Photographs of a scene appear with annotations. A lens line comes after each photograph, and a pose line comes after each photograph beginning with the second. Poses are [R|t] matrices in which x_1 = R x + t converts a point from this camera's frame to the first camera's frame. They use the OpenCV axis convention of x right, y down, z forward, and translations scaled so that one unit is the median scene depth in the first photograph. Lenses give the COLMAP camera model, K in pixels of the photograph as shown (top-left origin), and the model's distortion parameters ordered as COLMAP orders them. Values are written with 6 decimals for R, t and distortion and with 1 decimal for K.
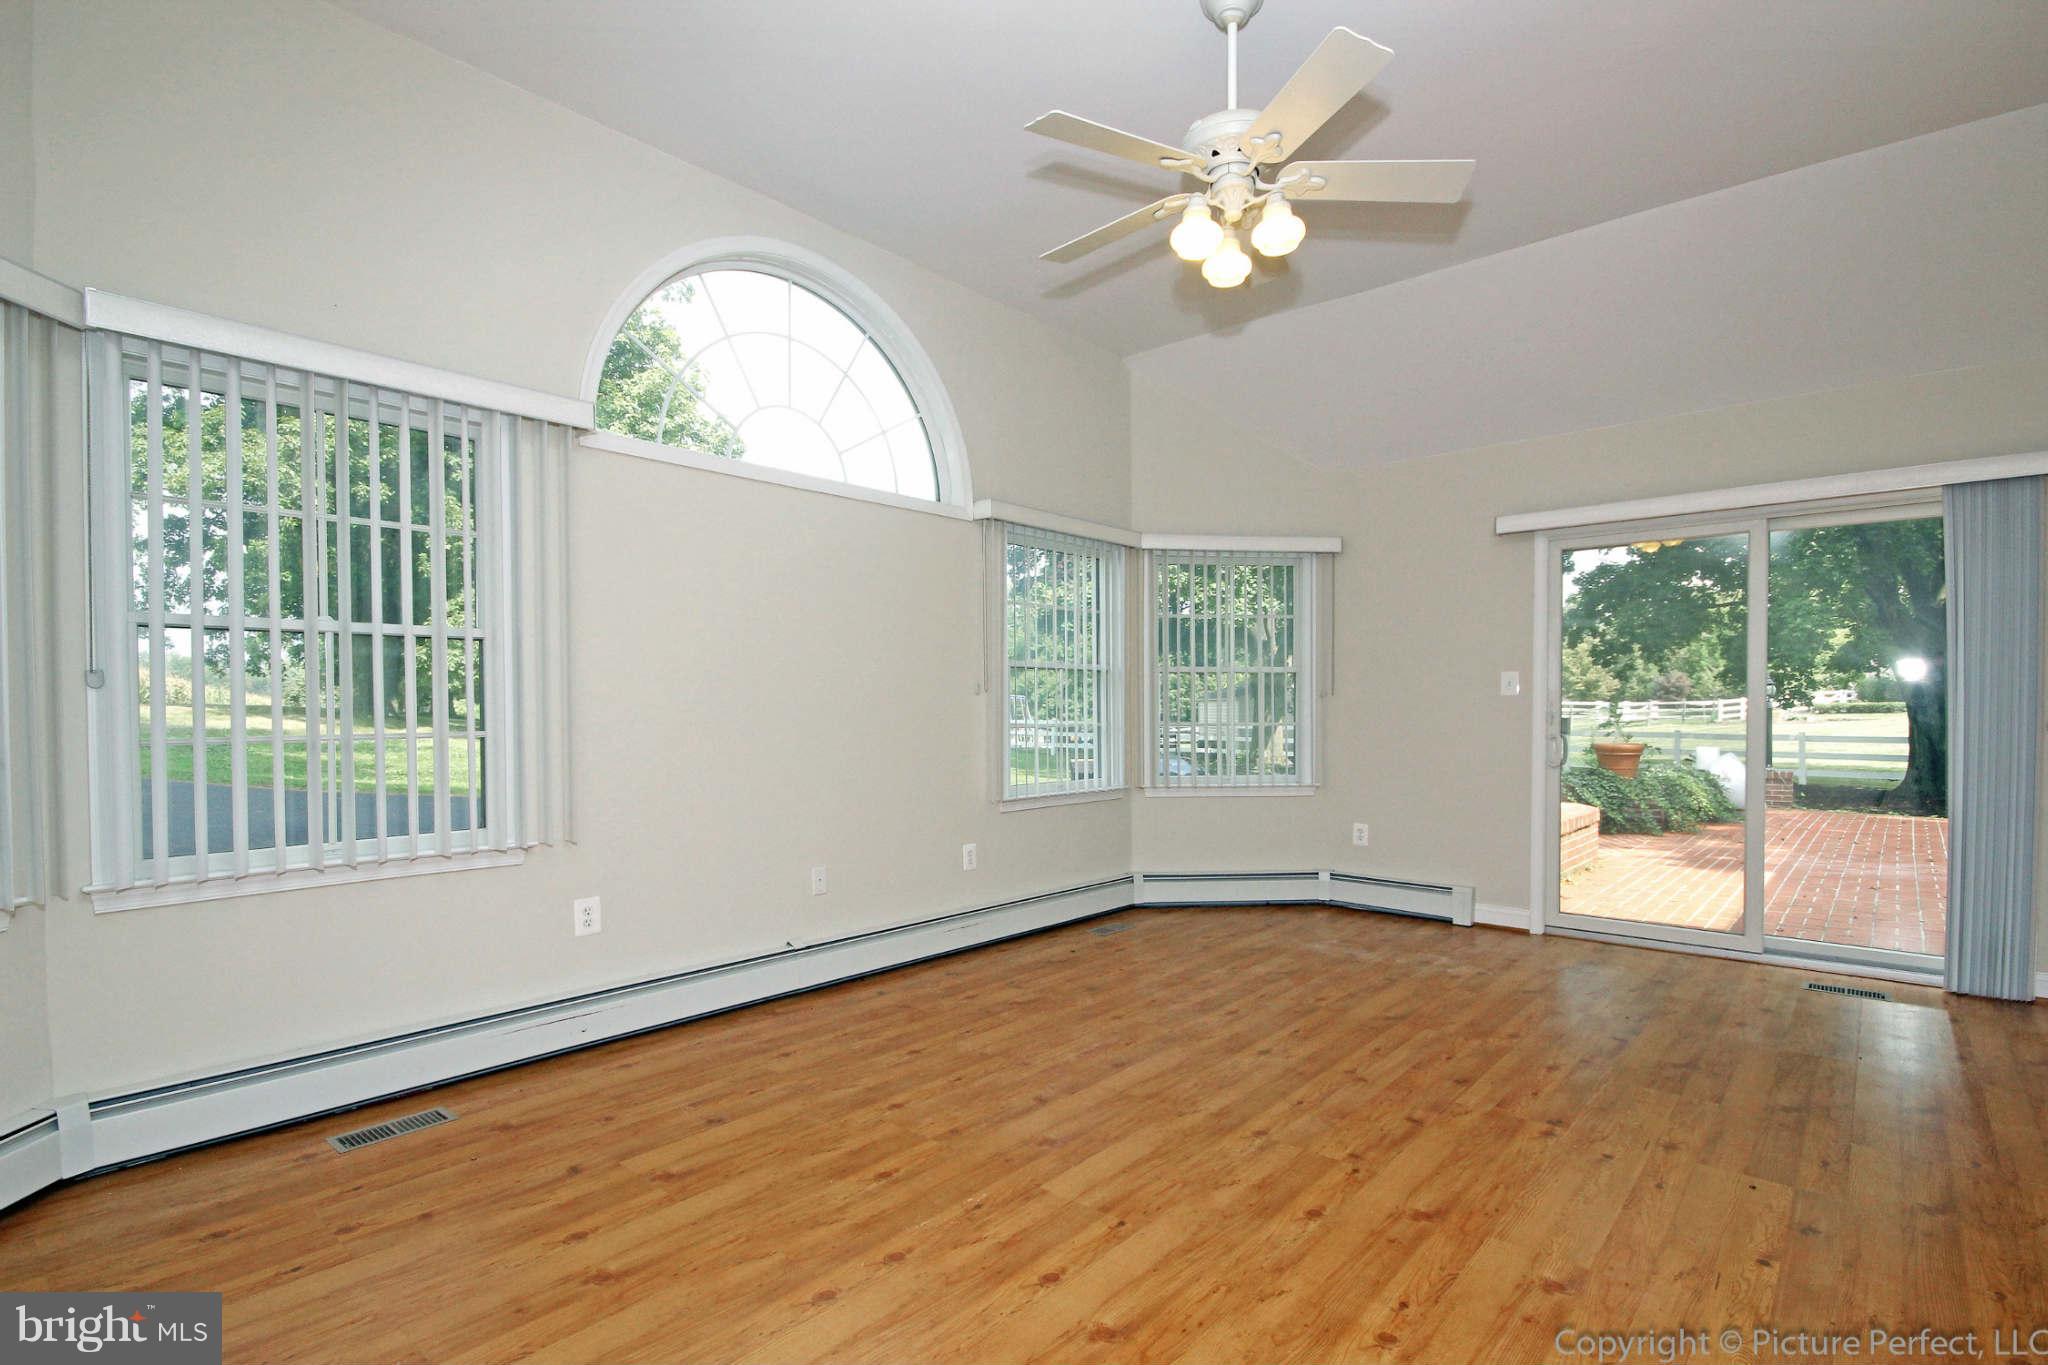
lens RADIAL K [[910.0, 0, 1013.3], [0, 910.0, 716.3], [0, 0, 1]] dist [-0.001869, 0.000029]
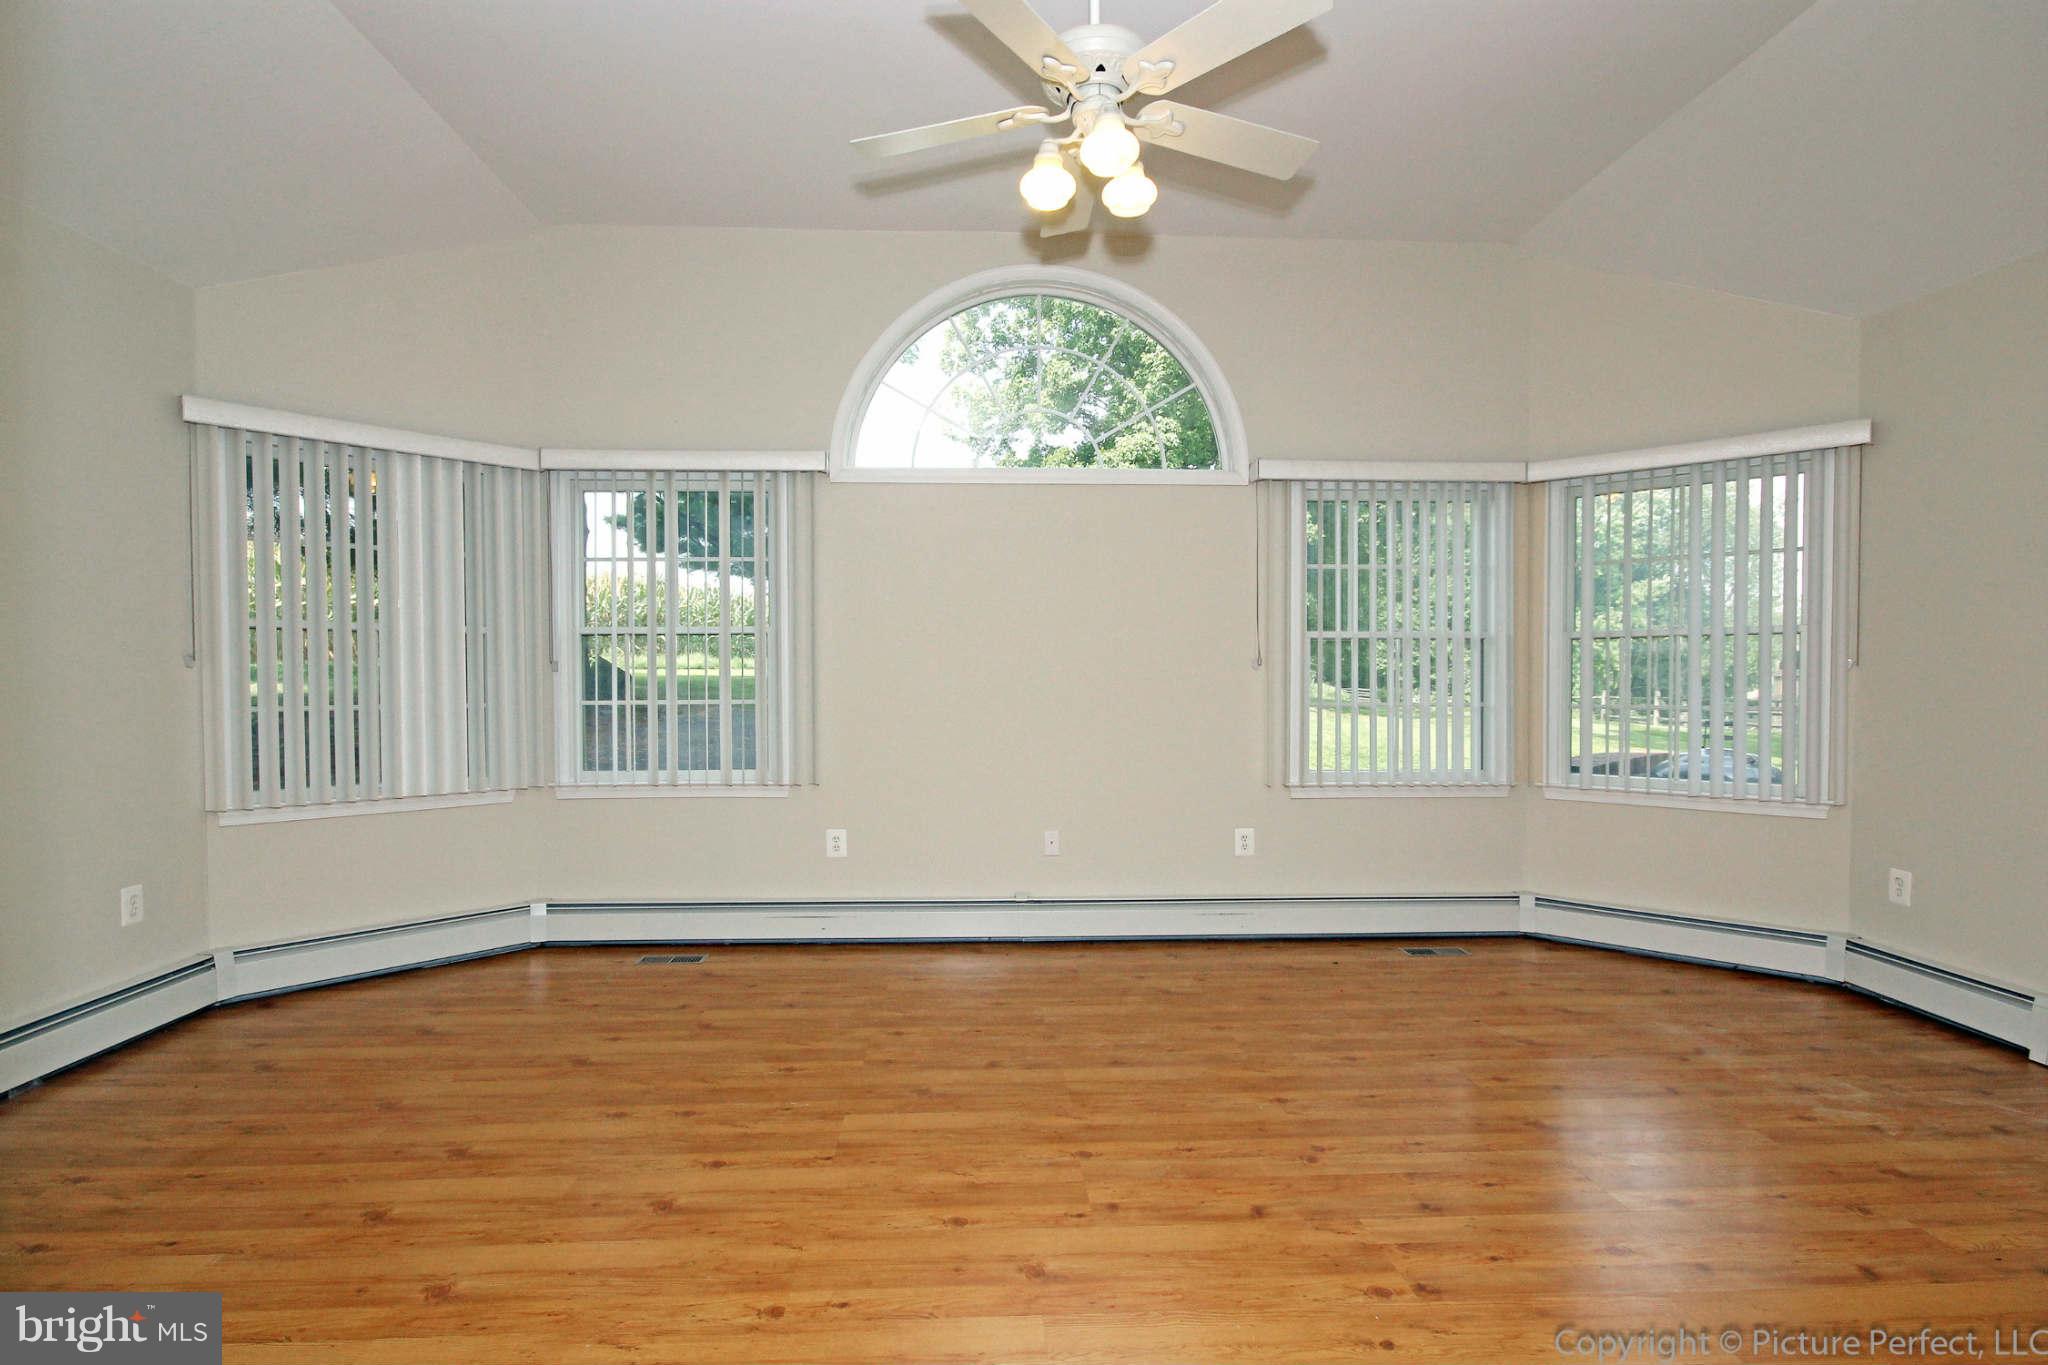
lens RADIAL K [[918.3, 0, 1024.7], [0, 918.3, 690.3], [0, 0, 1]] dist [-0.001517, 0.000044]
pose [[0.737326, 0.008001, -0.675489, 0.715207], [-0.007943, 0.999963, 0.003175, -0.007526], [0.675490, 0.003024, 0.737363, 0.237110]]
